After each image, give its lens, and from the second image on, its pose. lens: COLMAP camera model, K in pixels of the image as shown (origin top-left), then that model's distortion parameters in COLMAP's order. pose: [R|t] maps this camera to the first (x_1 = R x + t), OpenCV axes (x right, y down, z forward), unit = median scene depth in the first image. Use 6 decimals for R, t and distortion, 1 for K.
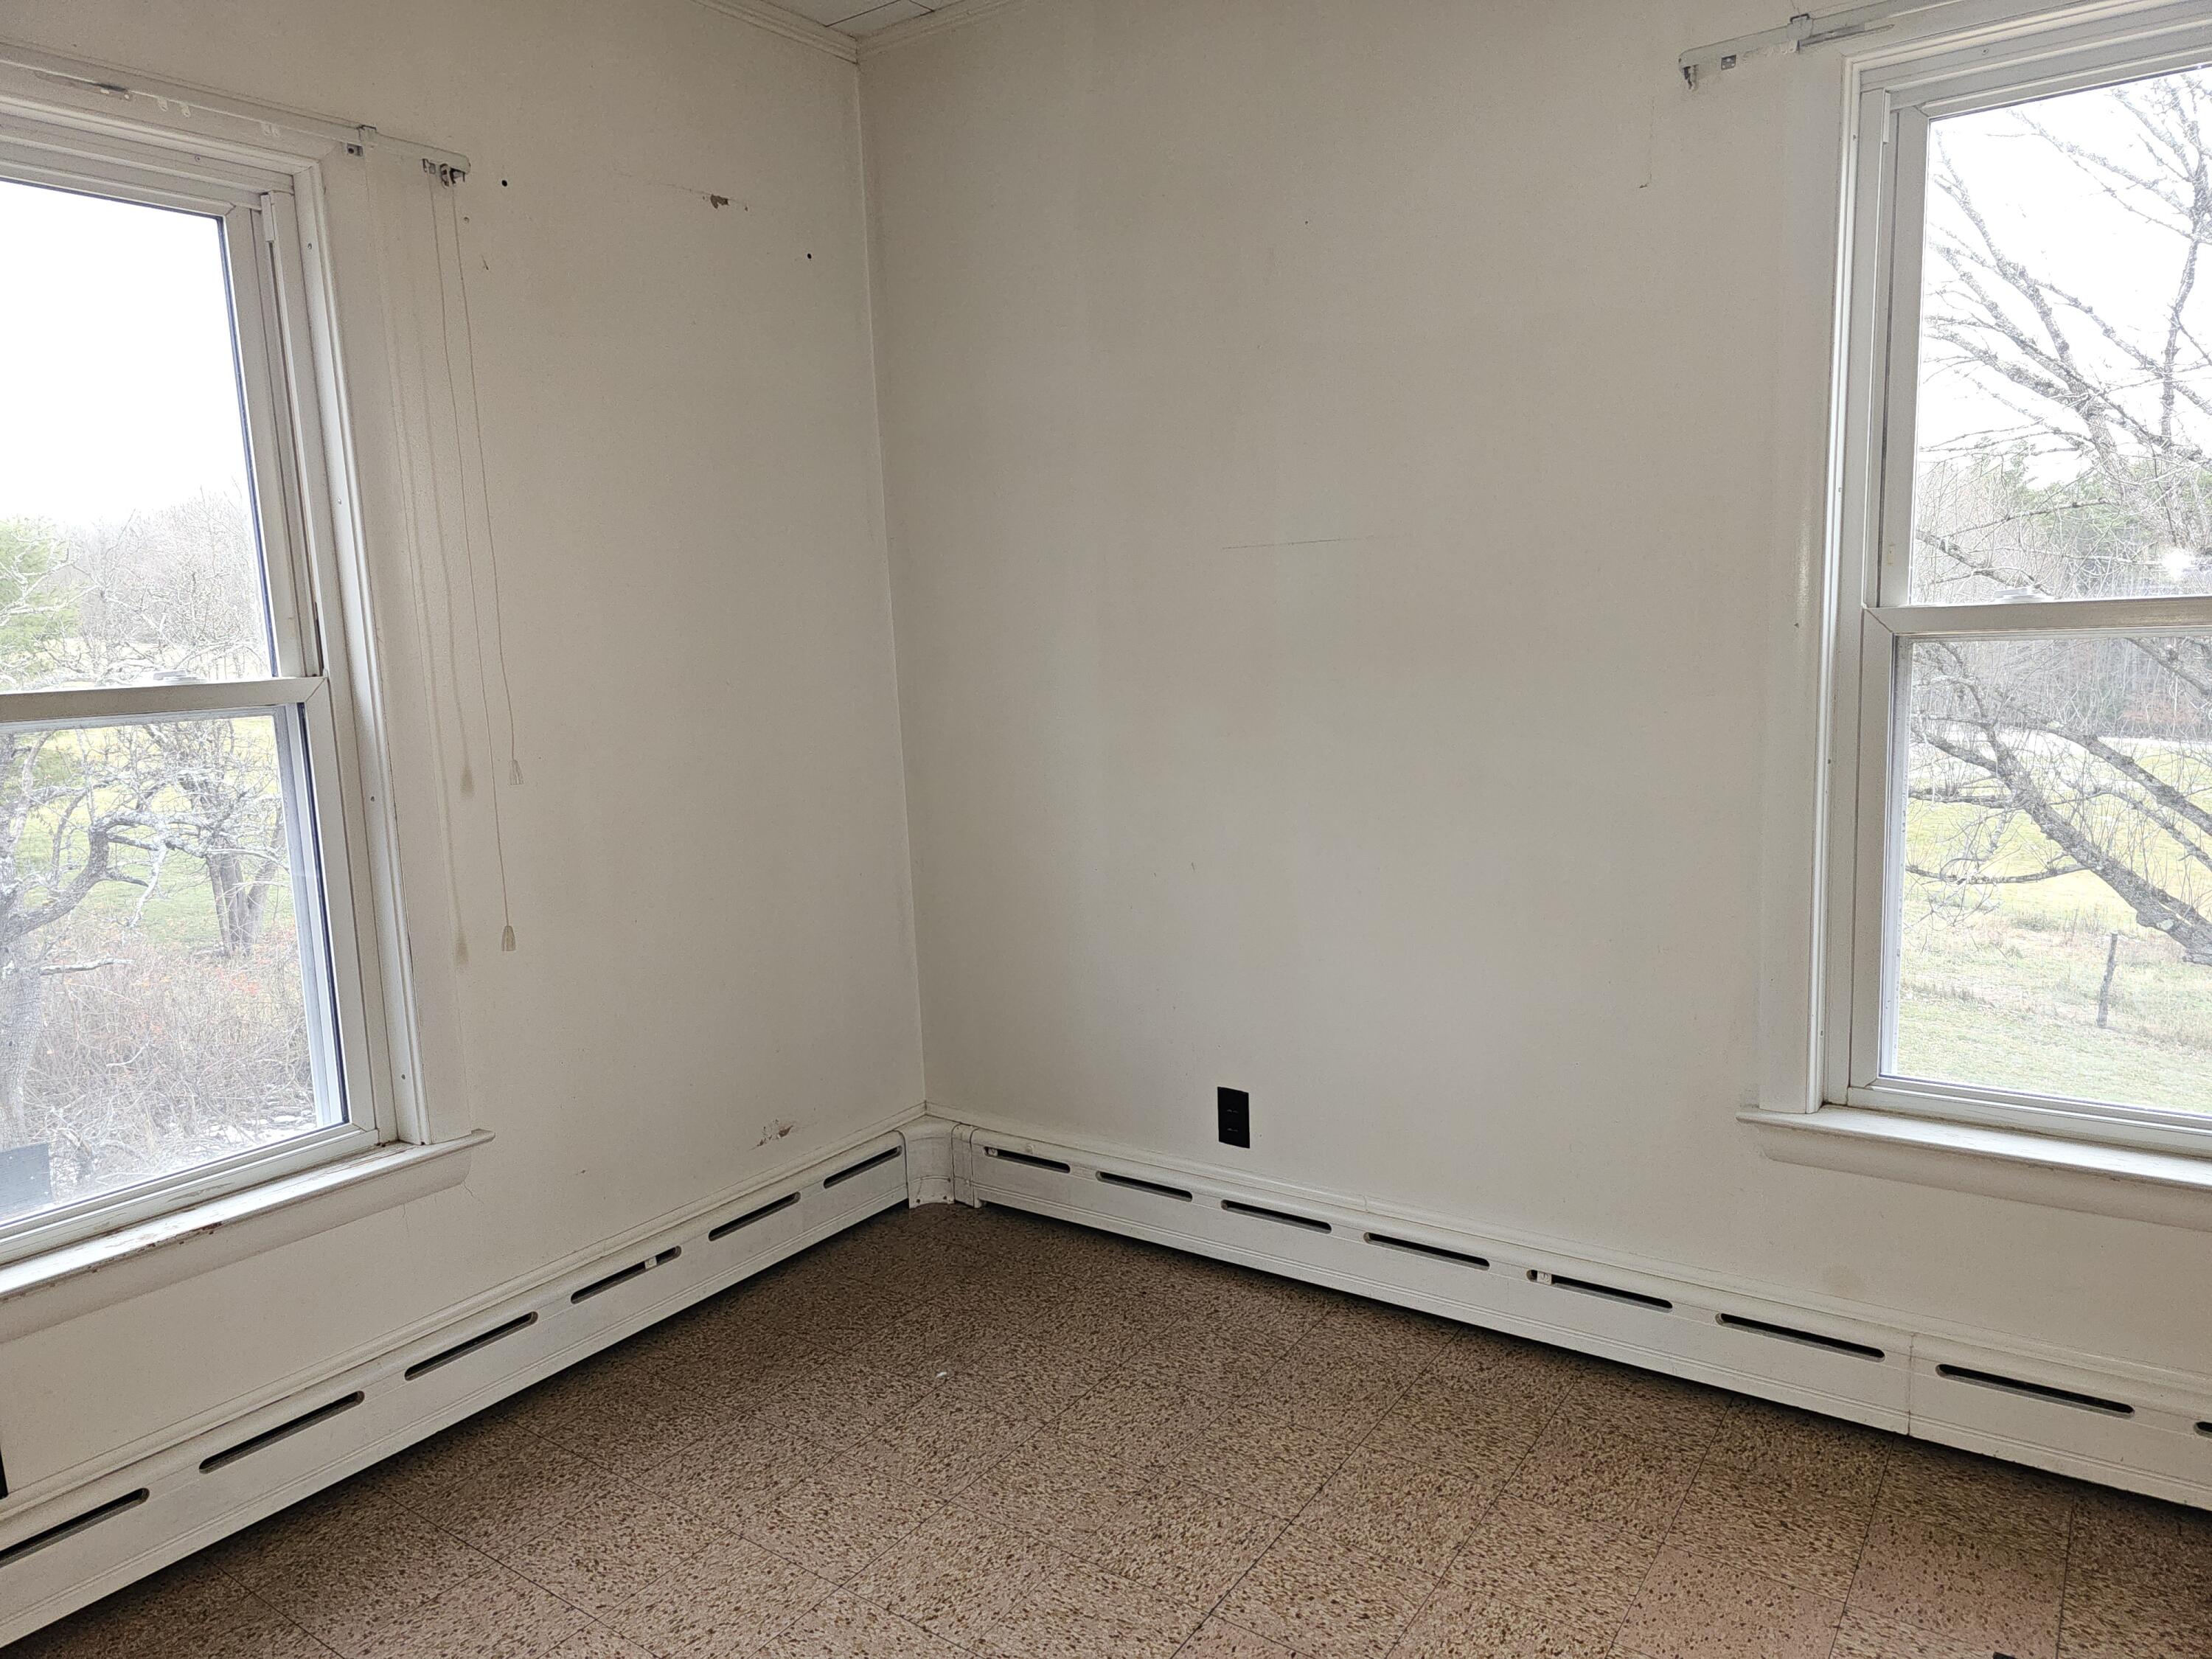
lens RADIAL K [[1475.1, 0, 1081.4], [0, 1475.1, 812.2], [0, 0, 1]] dist [0.054281, -0.042068]
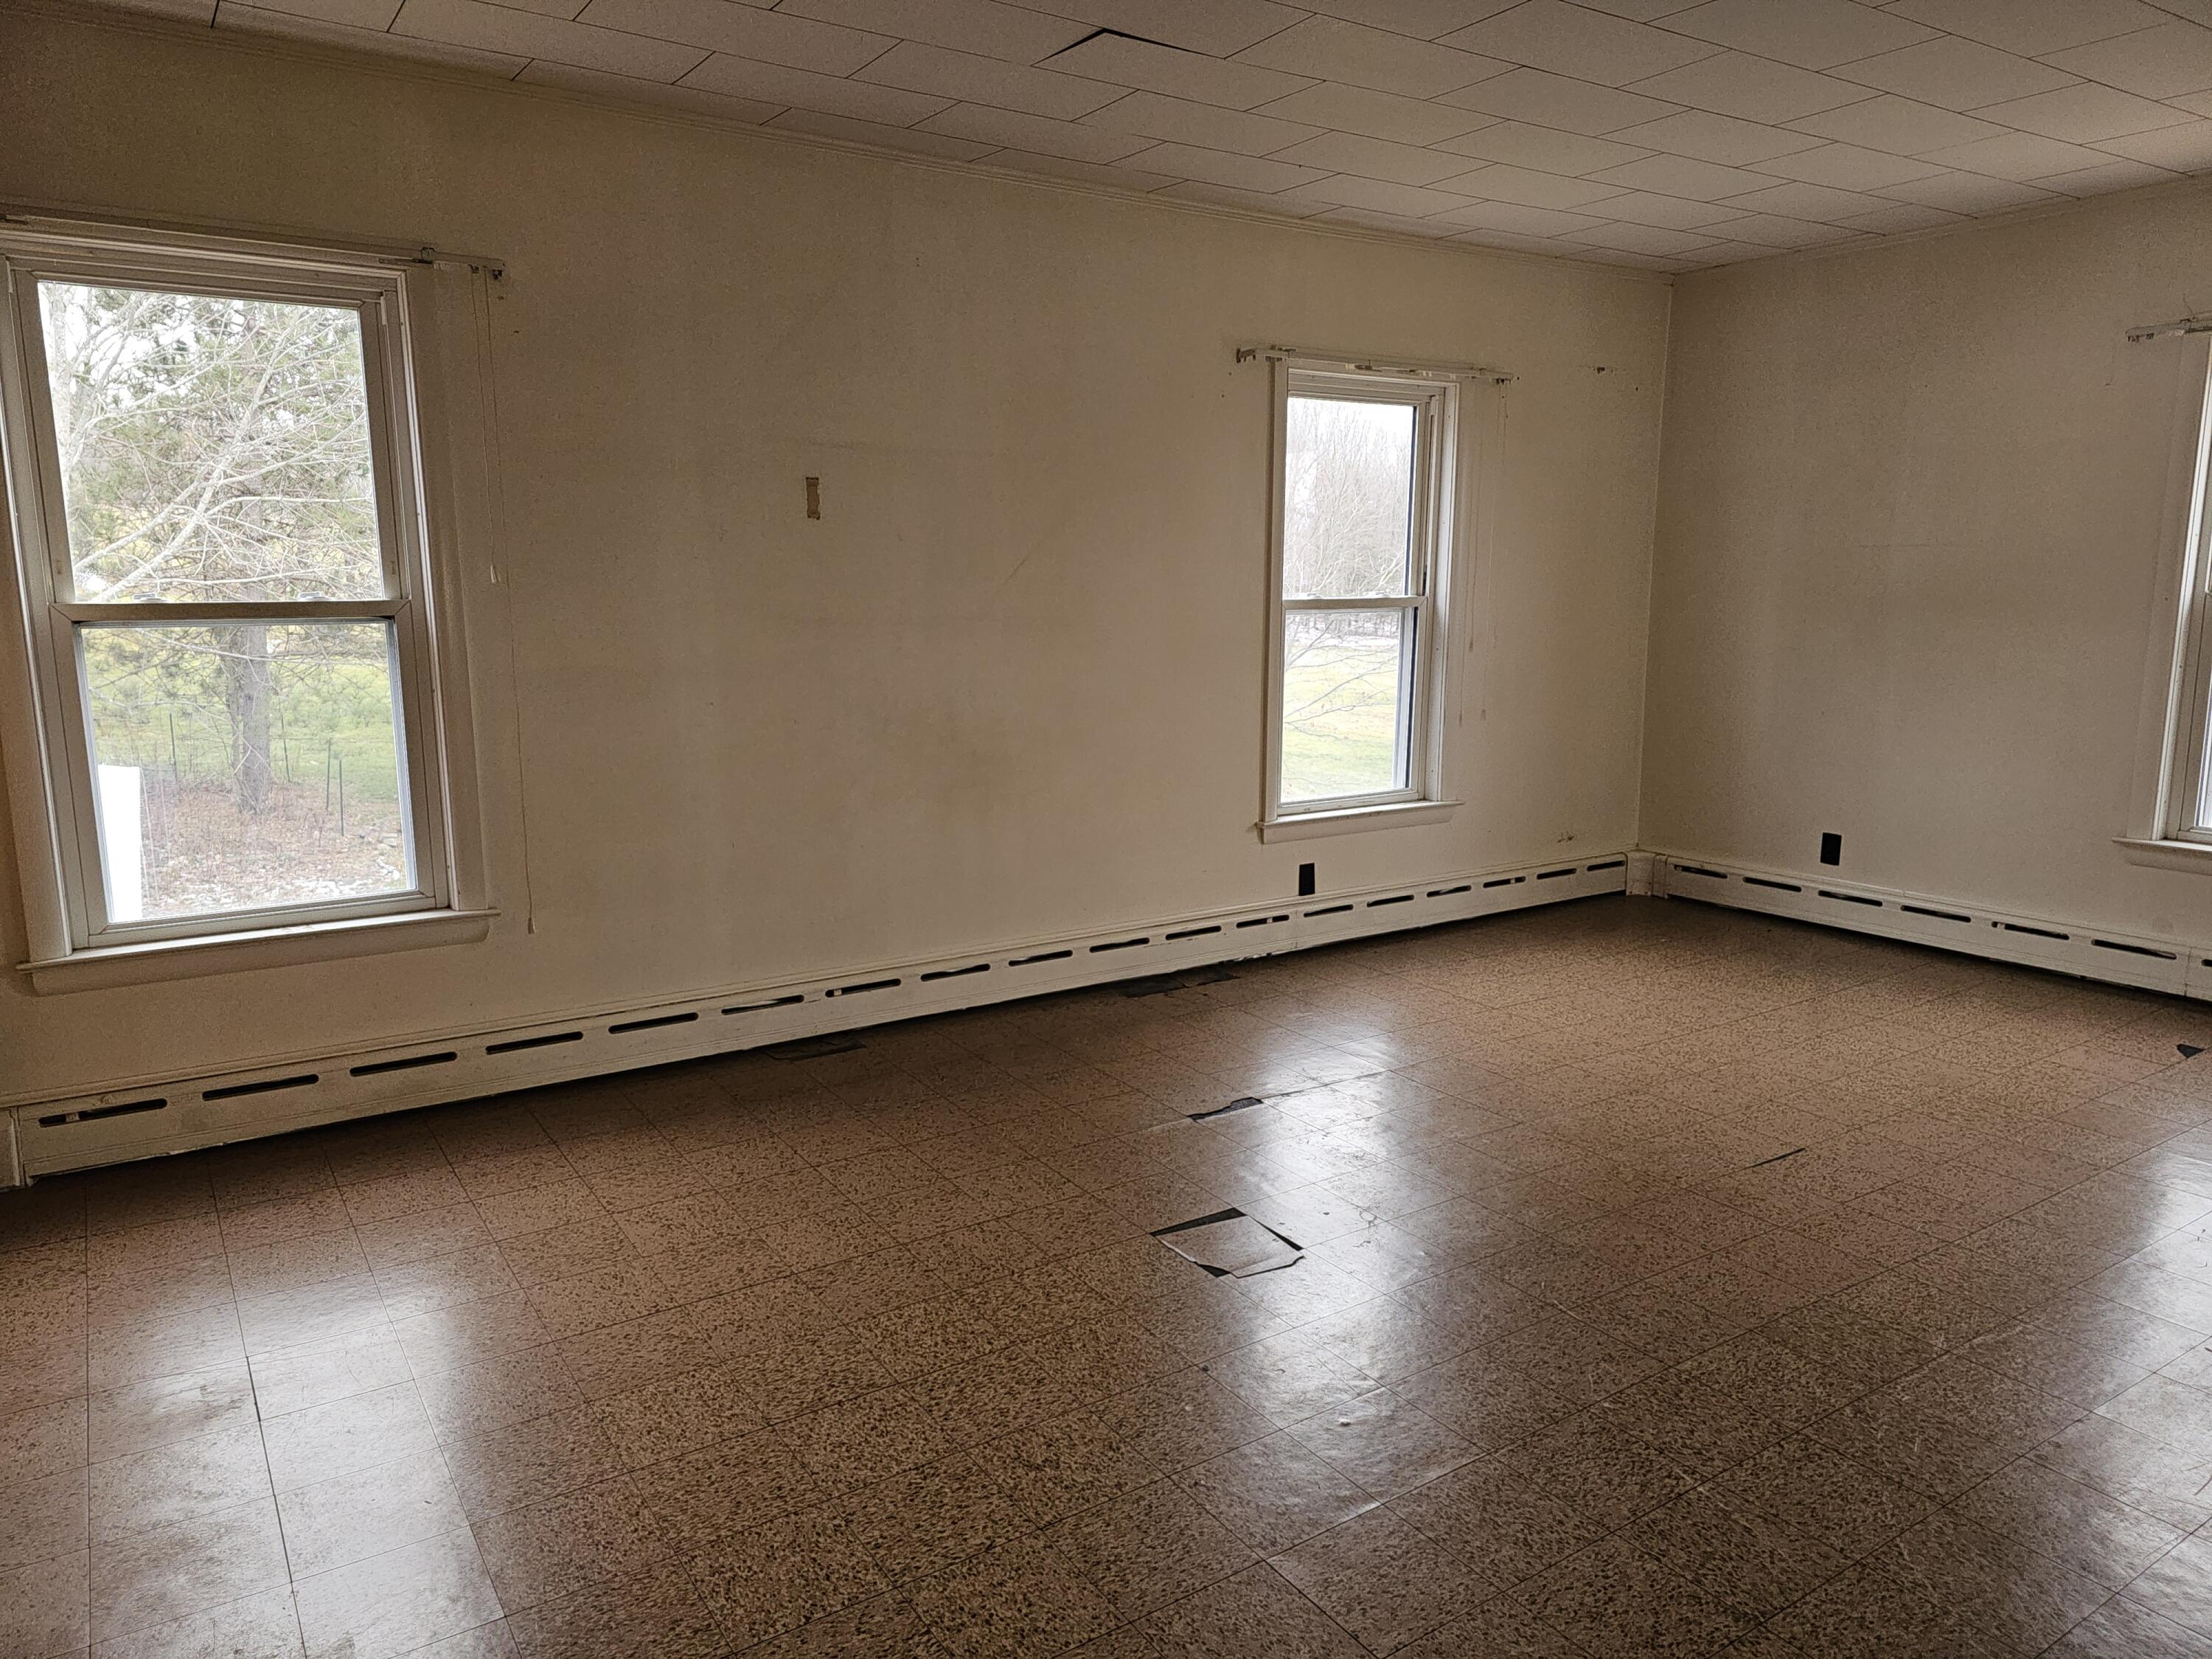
lens RADIAL K [[1475.1, 0, 1081.4], [0, 1475.1, 812.2], [0, 0, 1]] dist [0.054281, -0.042068]
pose [[0.932816, 0.095181, -0.347554, -0.139602], [-0.079465, 0.995076, 0.059232, 0.130480], [0.351481, -0.027634, 0.935787, -1.179901]]
